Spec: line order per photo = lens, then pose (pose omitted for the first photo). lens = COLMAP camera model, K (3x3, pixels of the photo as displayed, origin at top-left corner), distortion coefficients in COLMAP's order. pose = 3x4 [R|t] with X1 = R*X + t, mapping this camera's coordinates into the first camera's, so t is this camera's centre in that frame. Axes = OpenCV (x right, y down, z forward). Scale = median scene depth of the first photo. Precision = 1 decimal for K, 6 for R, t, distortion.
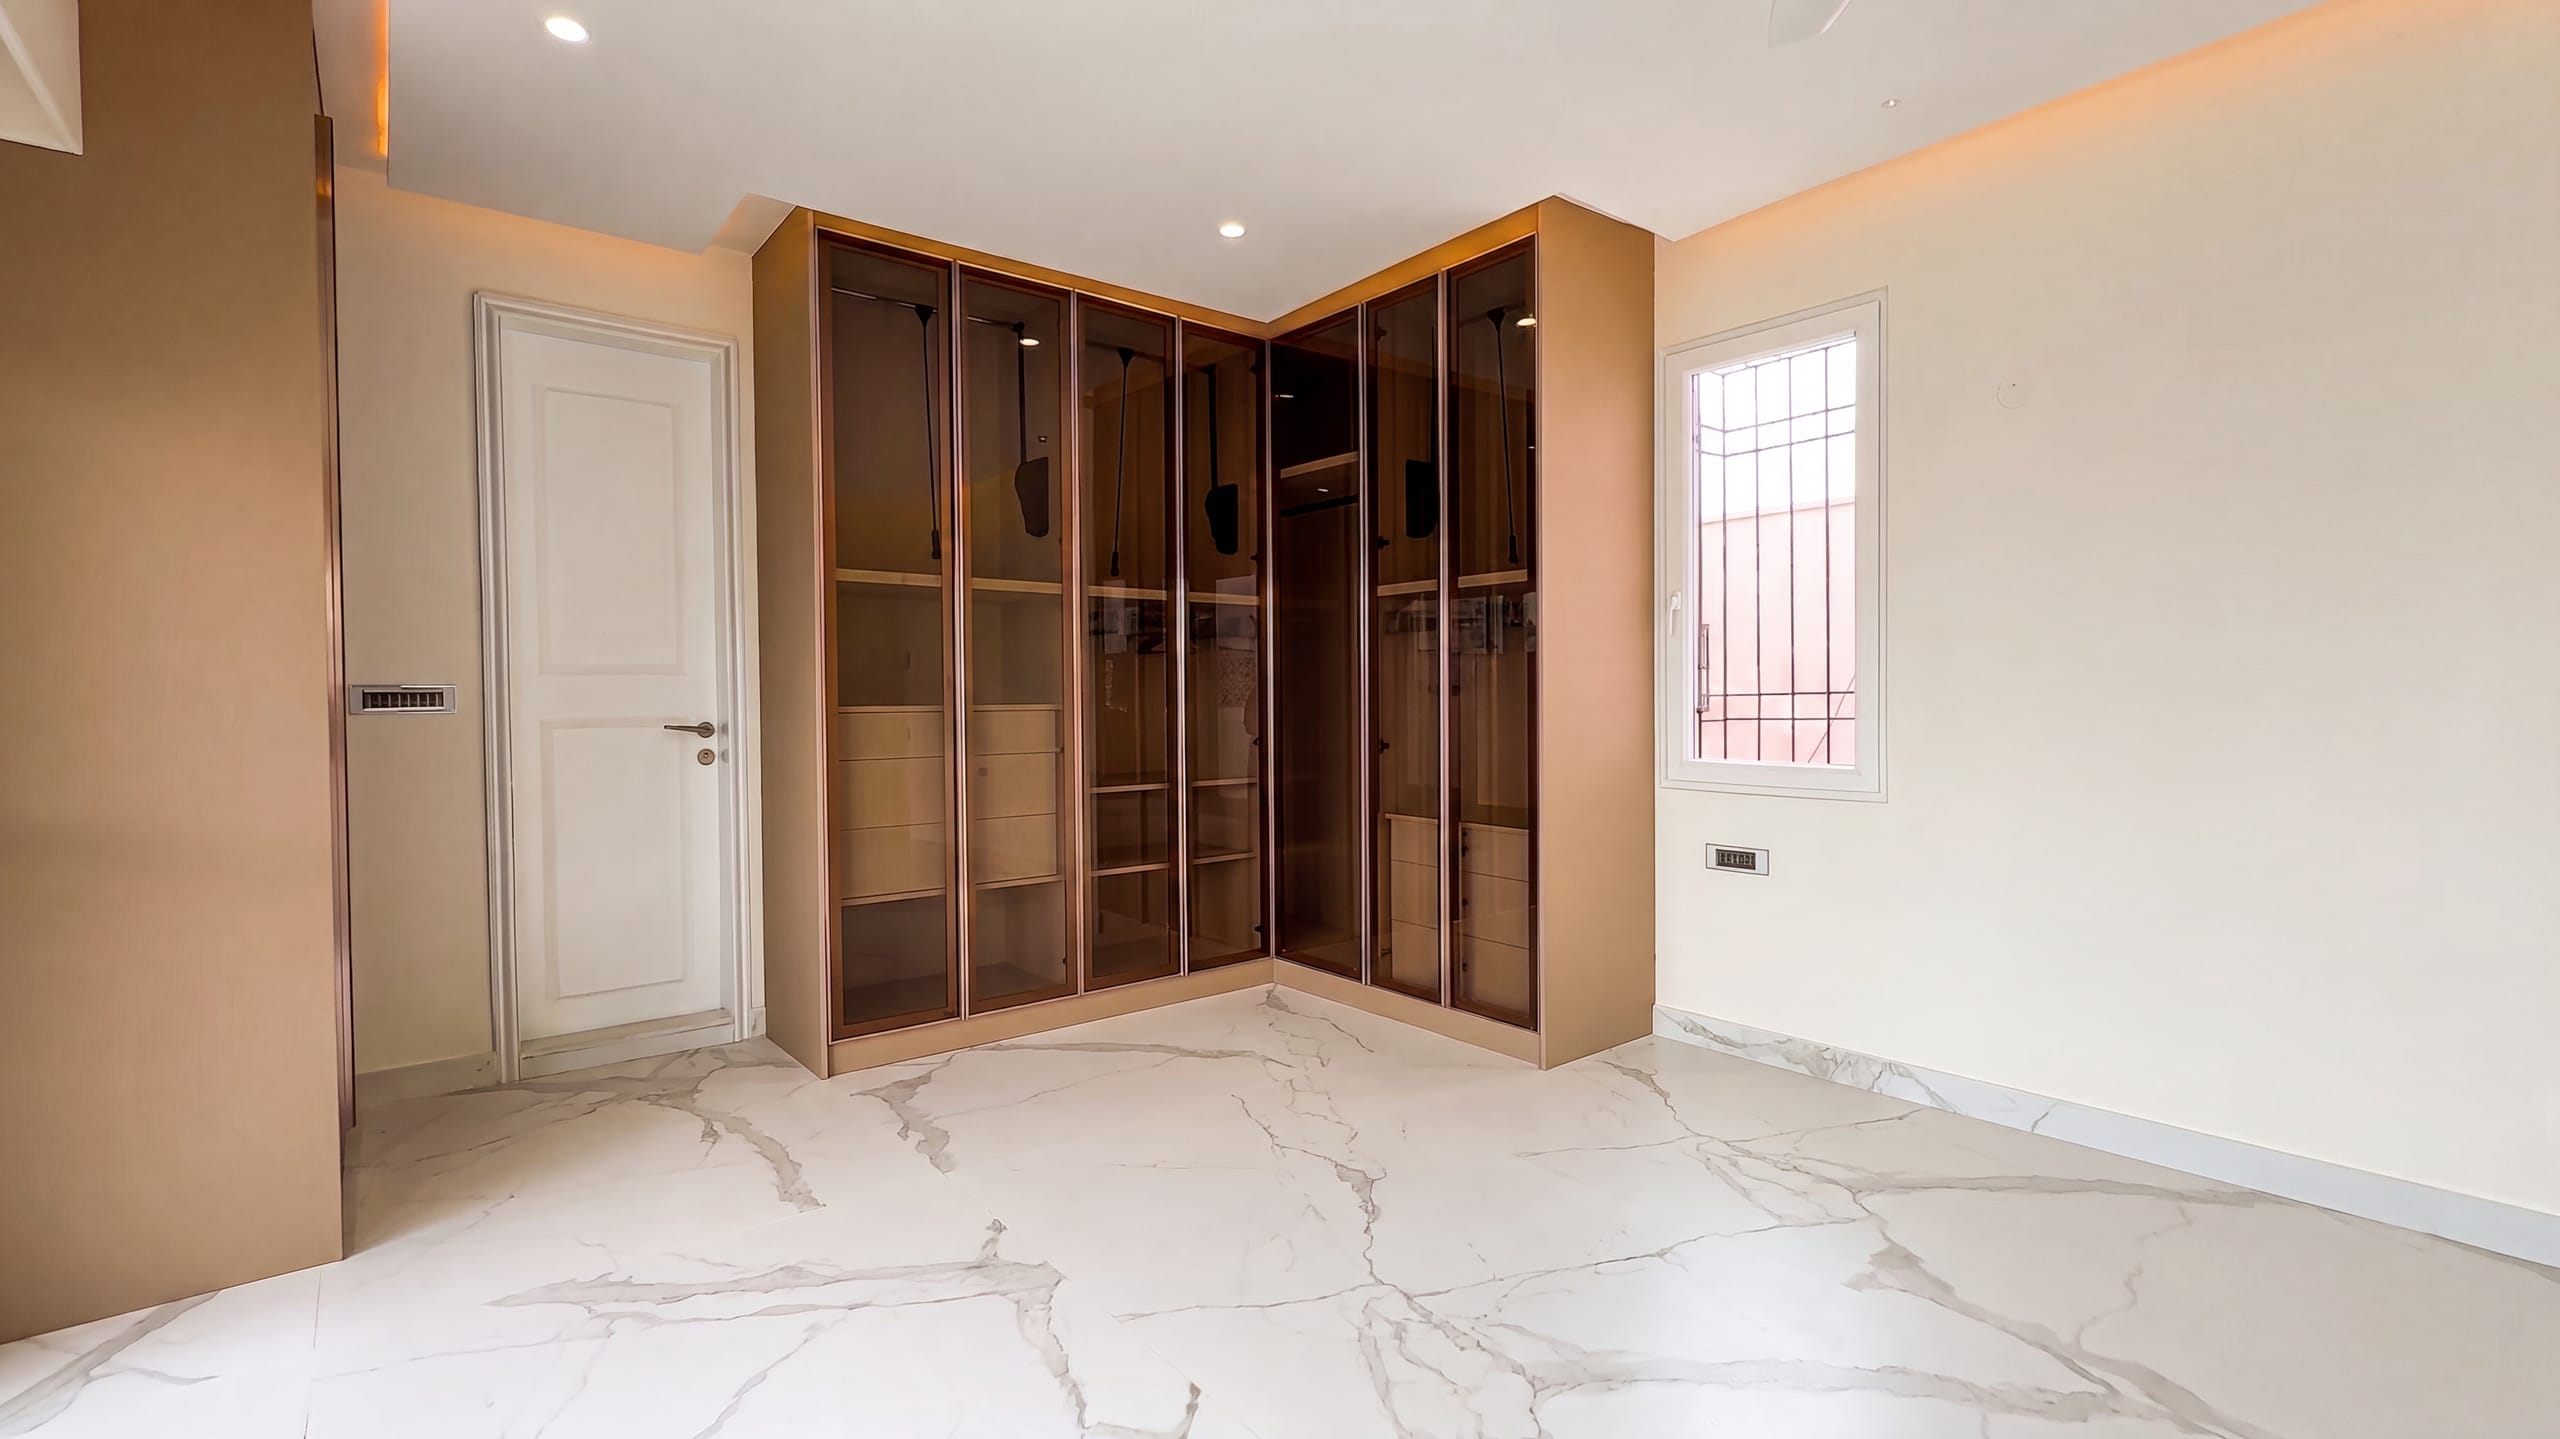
lens RADIAL K [[1126.8, 0, 1284.3], [0, 1126.8, 713.8], [0, 0, 1]] dist [-0.000584, 0.000251]
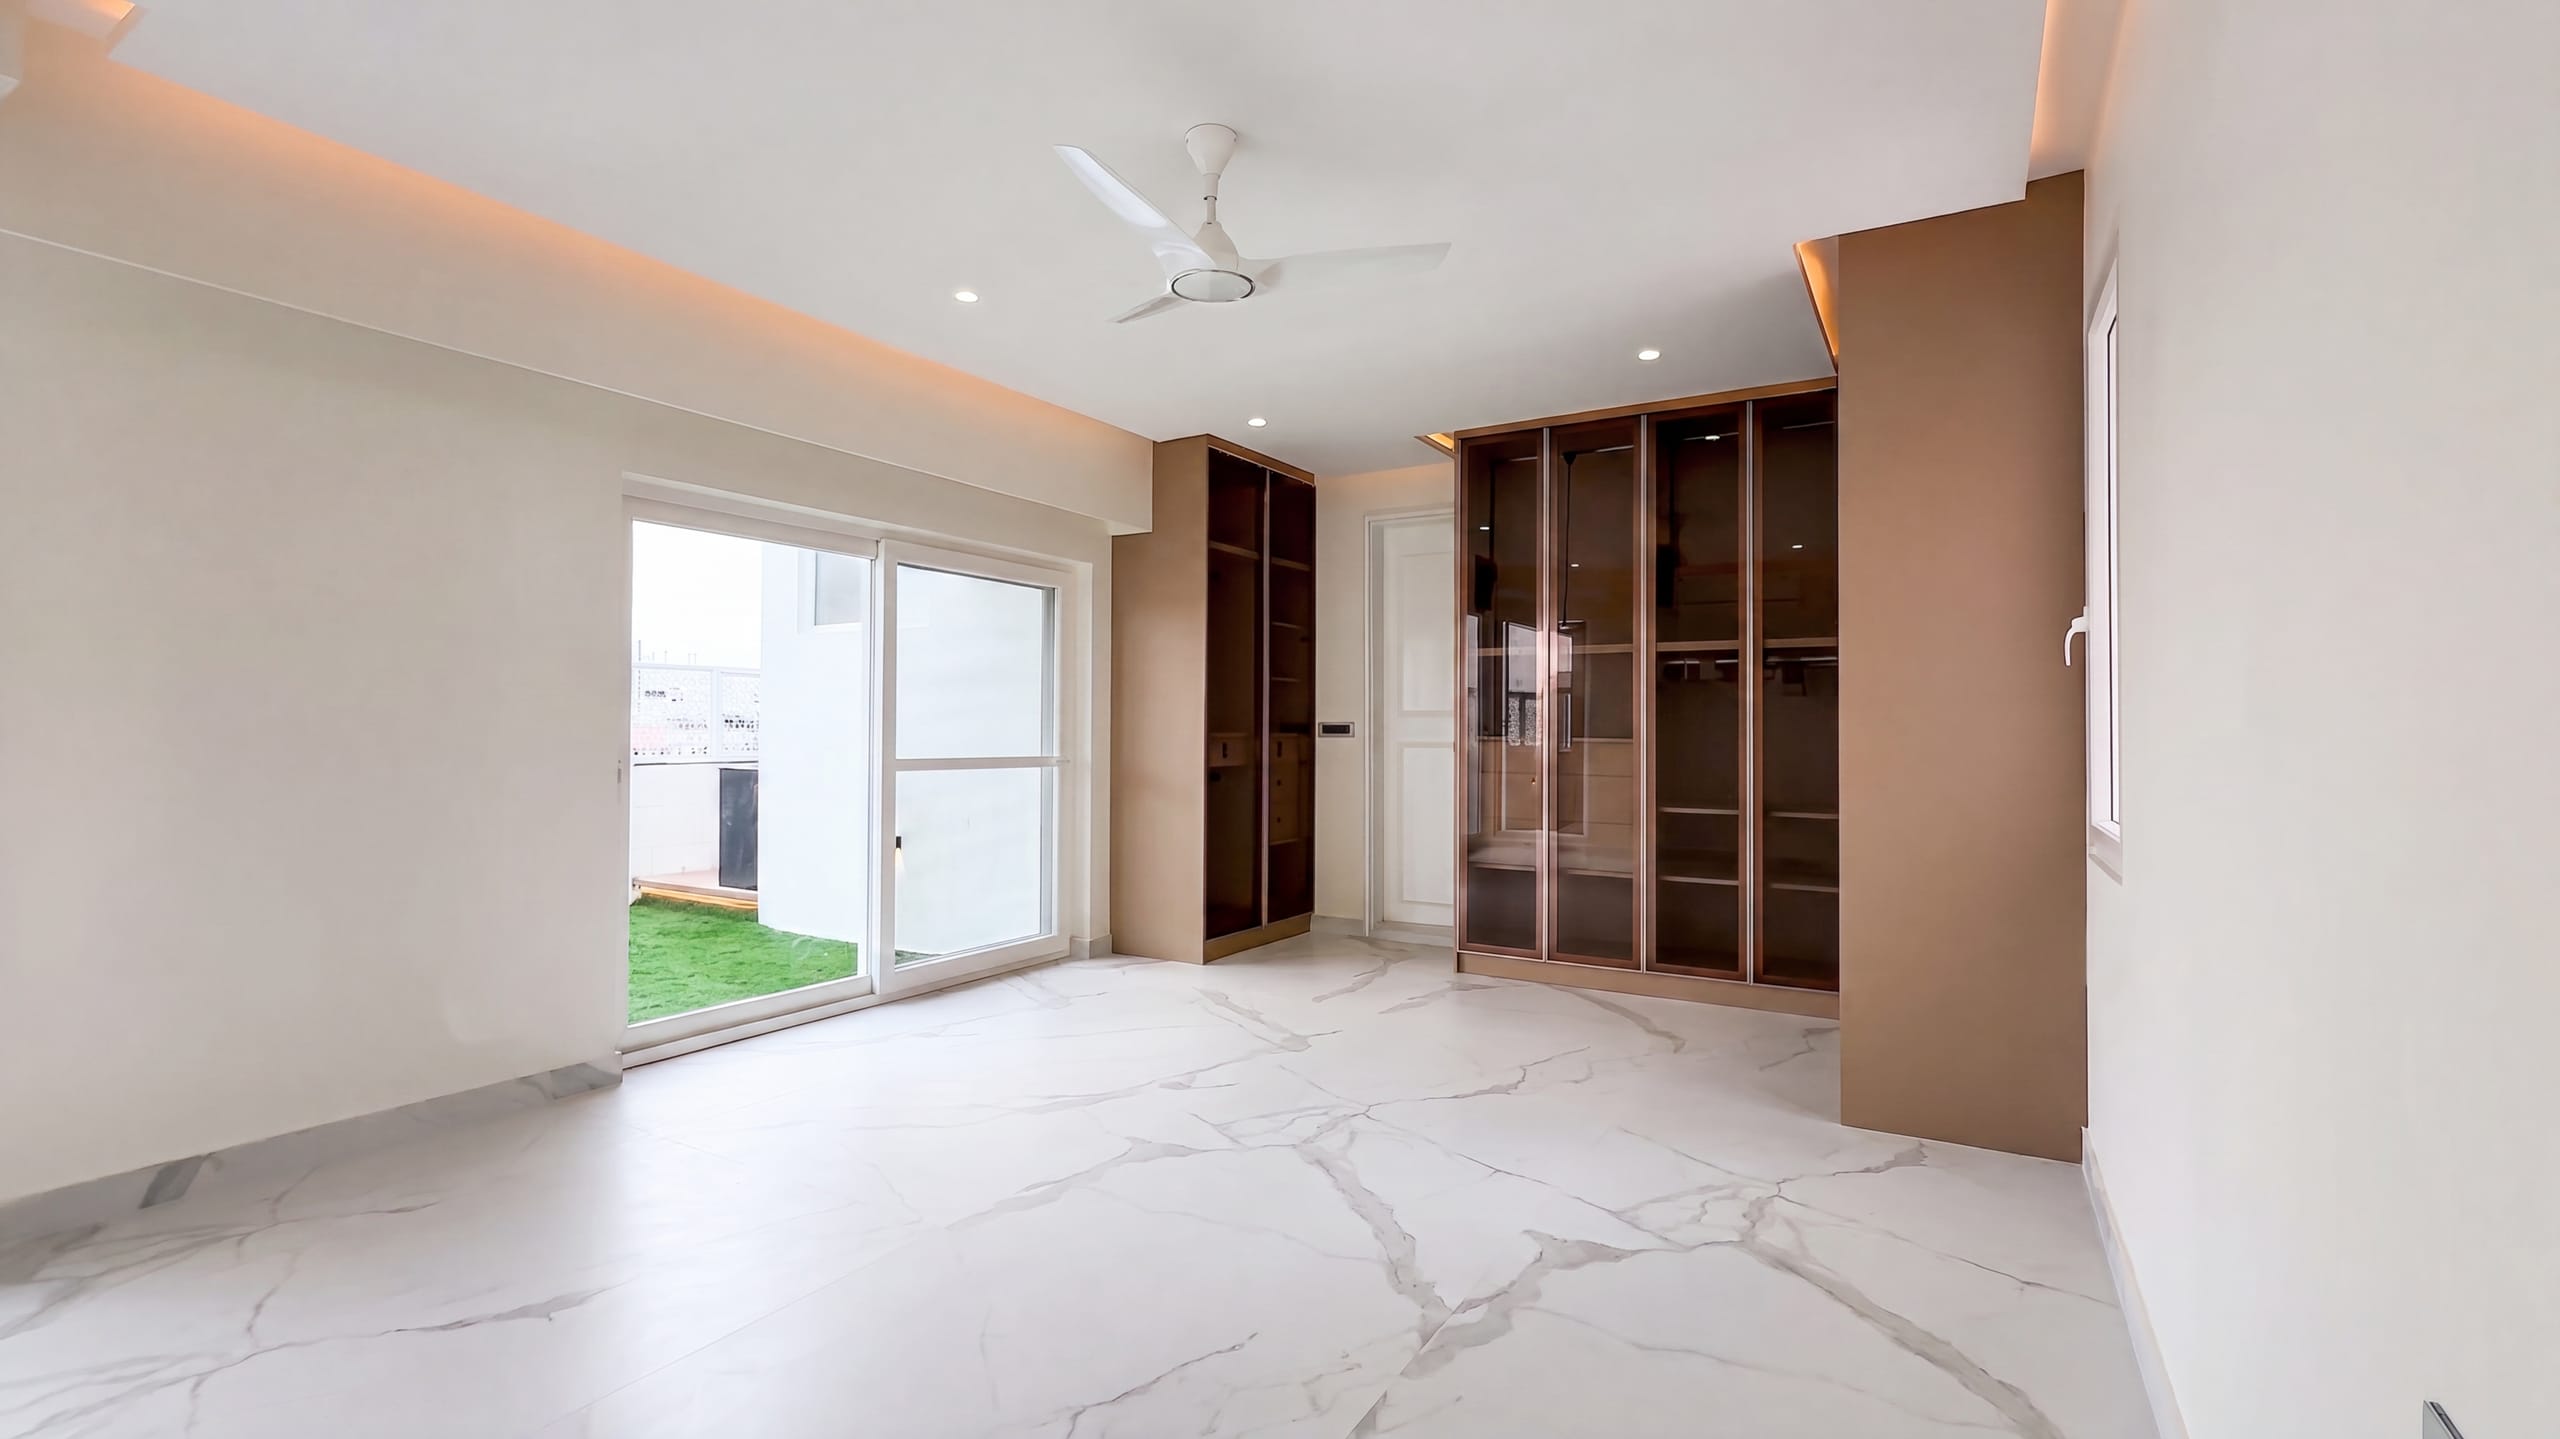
lens RADIAL K [[1126.8, 0, 1284.3], [0, 1126.8, 713.8], [0, 0, 1]] dist [-0.000584, 0.000251]
pose [[0.364496, 0.003980, -0.931197, 0.990995], [-0.018161, 0.999831, -0.002835, -0.033228], [0.931028, 0.017945, 0.364506, 0.186934]]
